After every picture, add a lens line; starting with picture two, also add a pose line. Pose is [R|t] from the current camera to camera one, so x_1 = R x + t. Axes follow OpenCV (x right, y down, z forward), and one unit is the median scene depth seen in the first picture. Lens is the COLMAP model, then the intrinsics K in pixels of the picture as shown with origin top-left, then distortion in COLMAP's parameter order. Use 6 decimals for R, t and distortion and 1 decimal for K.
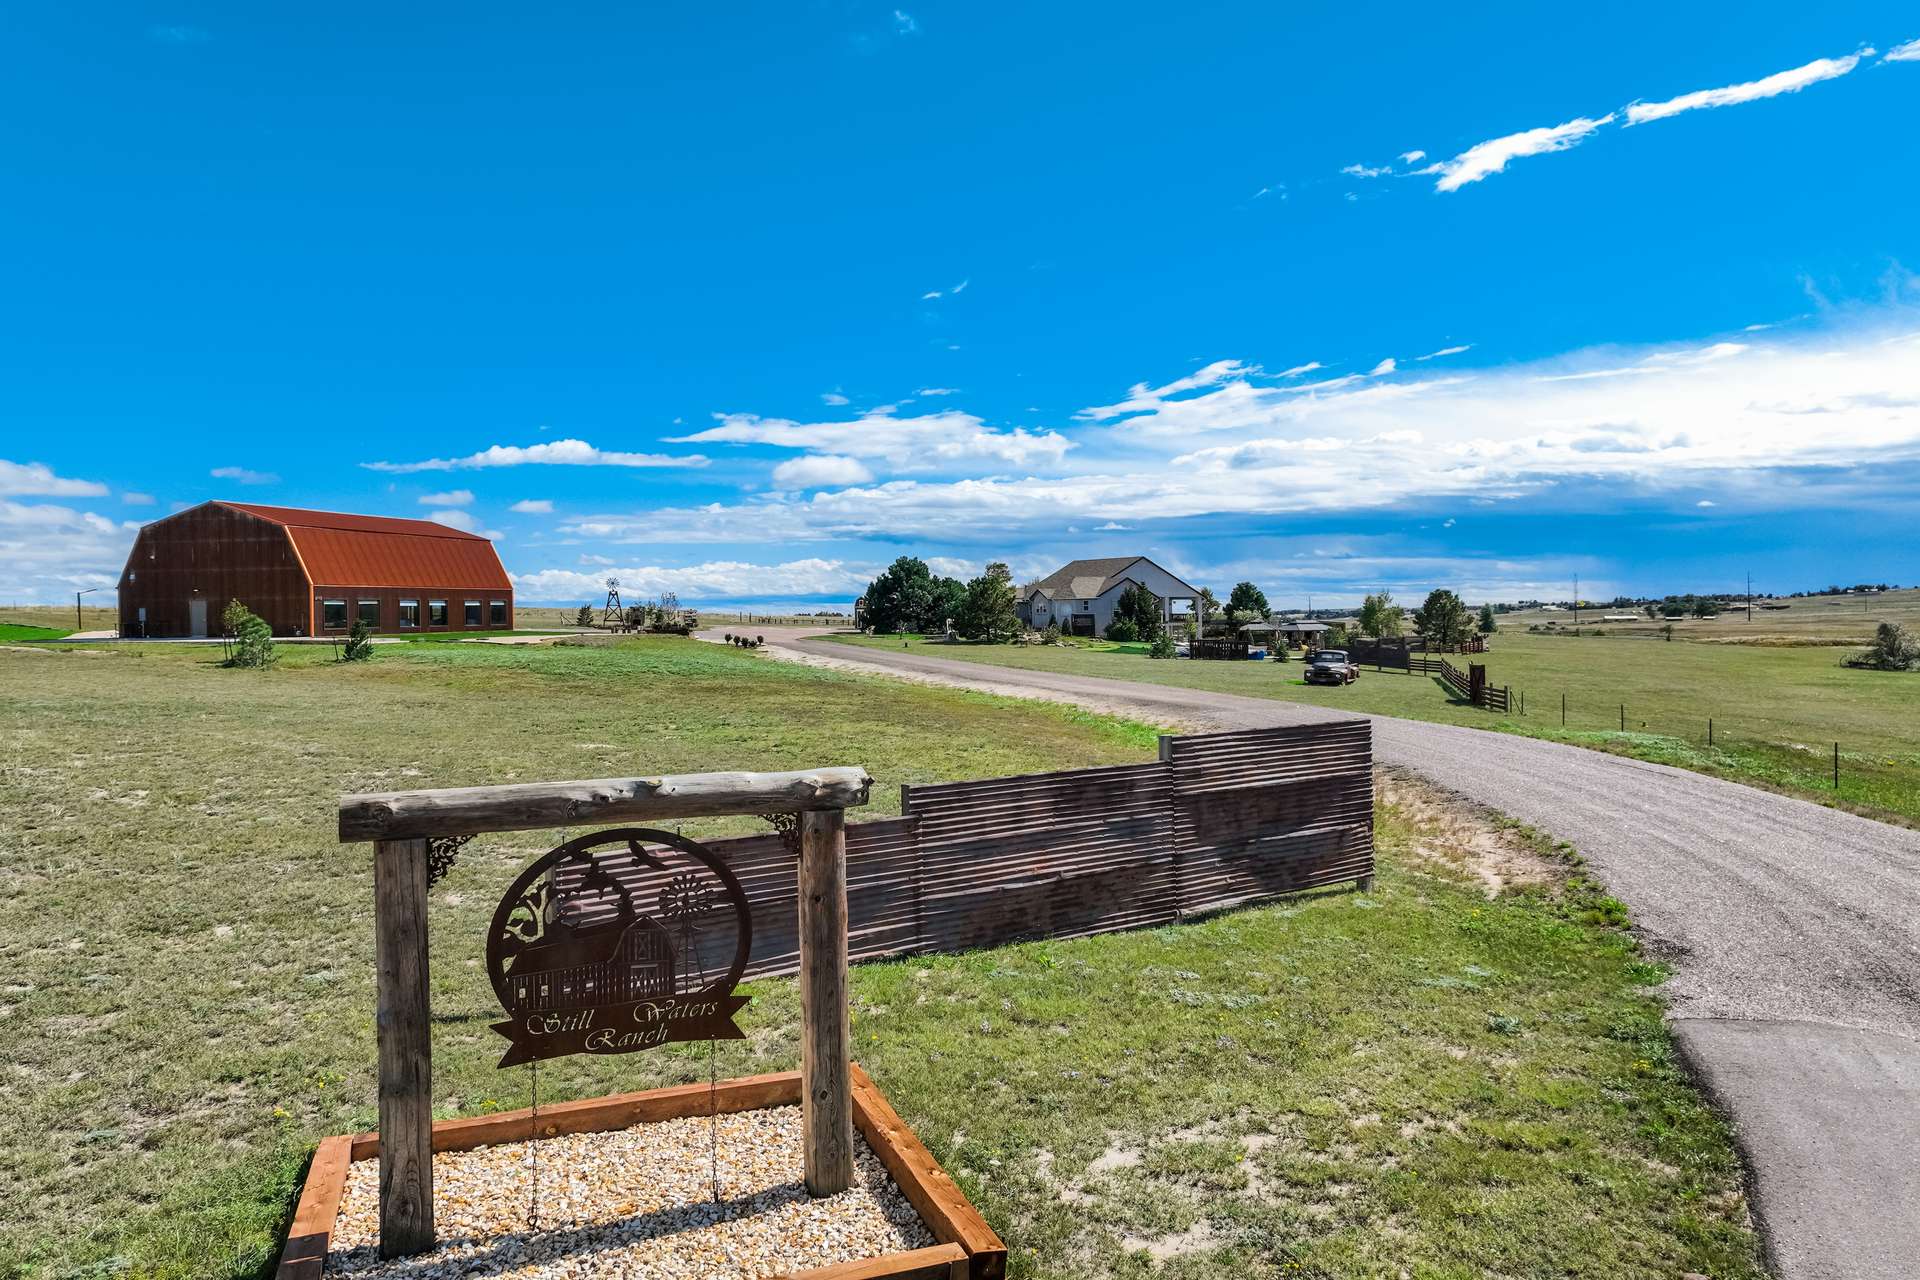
lens RADIAL K [[1338.8, 0, 1000.3], [0, 1338.8, 638.8], [0, 0, 1]] dist [0.003251, 0.002553]
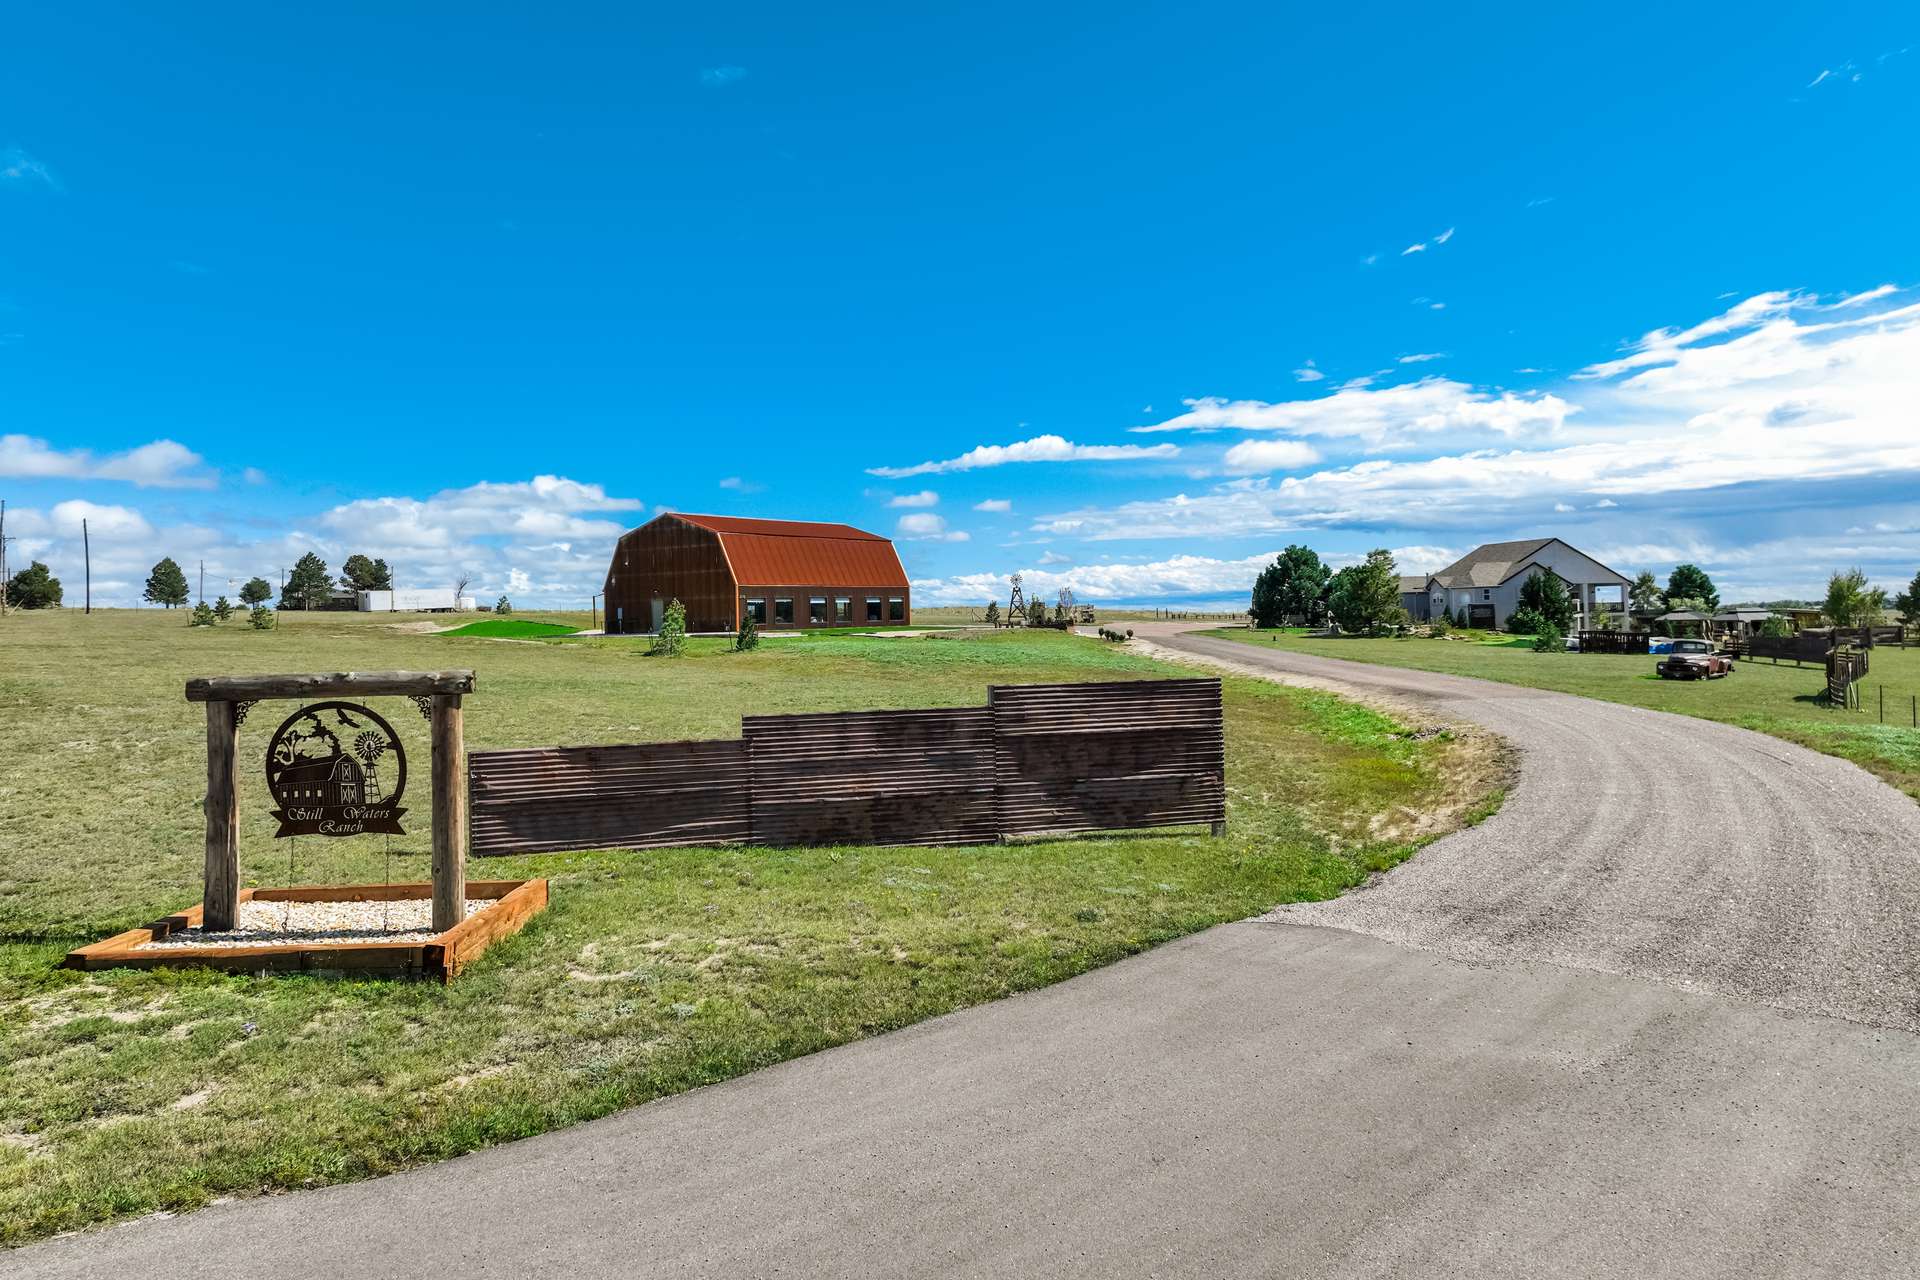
lens RADIAL K [[1492.6, 0, 960.5], [0, 1492.6, 693.5], [0, 0, 1]] dist [-0.004783, -0.005999]
pose [[0.912079, 0.013498, -0.409792, 0.150469], [-0.000309, 0.999480, 0.032234, 0.008973], [0.410014, -0.029274, 0.911609, -0.047651]]
